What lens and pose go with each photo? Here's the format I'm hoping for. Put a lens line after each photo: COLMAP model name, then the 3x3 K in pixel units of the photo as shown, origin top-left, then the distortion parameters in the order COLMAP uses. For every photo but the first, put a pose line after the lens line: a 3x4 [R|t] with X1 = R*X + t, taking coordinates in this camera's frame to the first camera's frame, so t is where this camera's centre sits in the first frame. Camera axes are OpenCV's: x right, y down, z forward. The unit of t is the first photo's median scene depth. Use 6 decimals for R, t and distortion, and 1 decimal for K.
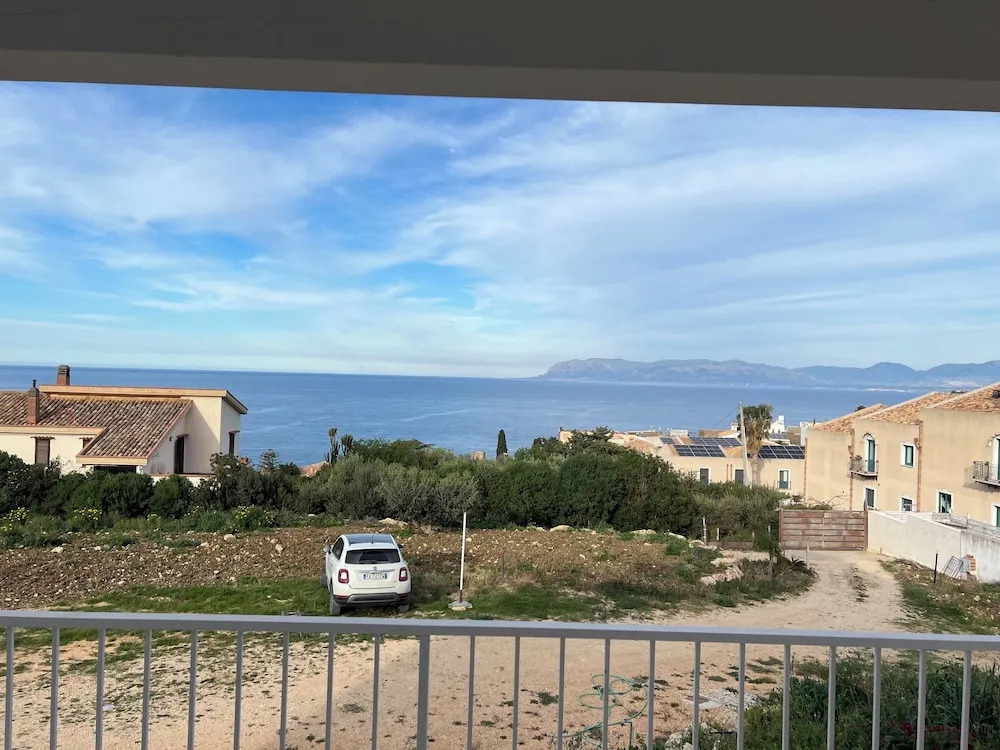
lens RADIAL K [[749.9, 0, 503.0], [0, 749.9, 371.2], [0, 0, 1]] dist [0.062632, -0.067145]
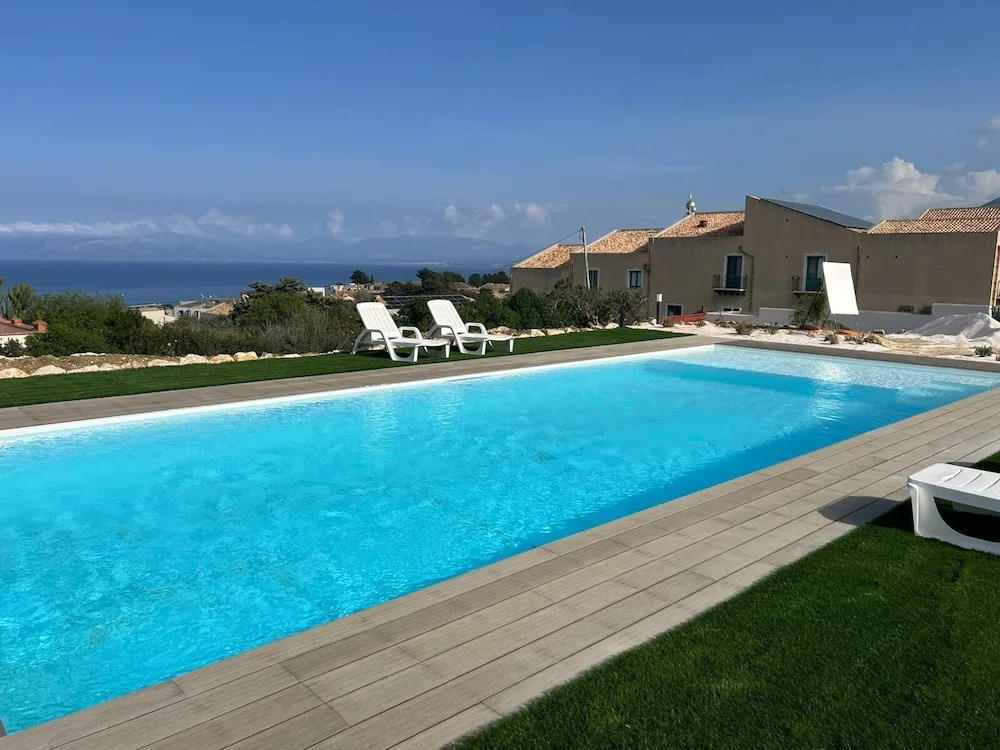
lens RADIAL K [[747.7, 0, 500.0], [0, 747.7, 375.0], [0, 0, 1]] dist [0.054534, -0.051766]
pose [[0.741074, -0.115165, 0.661473, -0.452487], [0.006055, 0.986286, 0.164932, 0.064442], [-0.671396, -0.118221, 0.731608, 0.253460]]
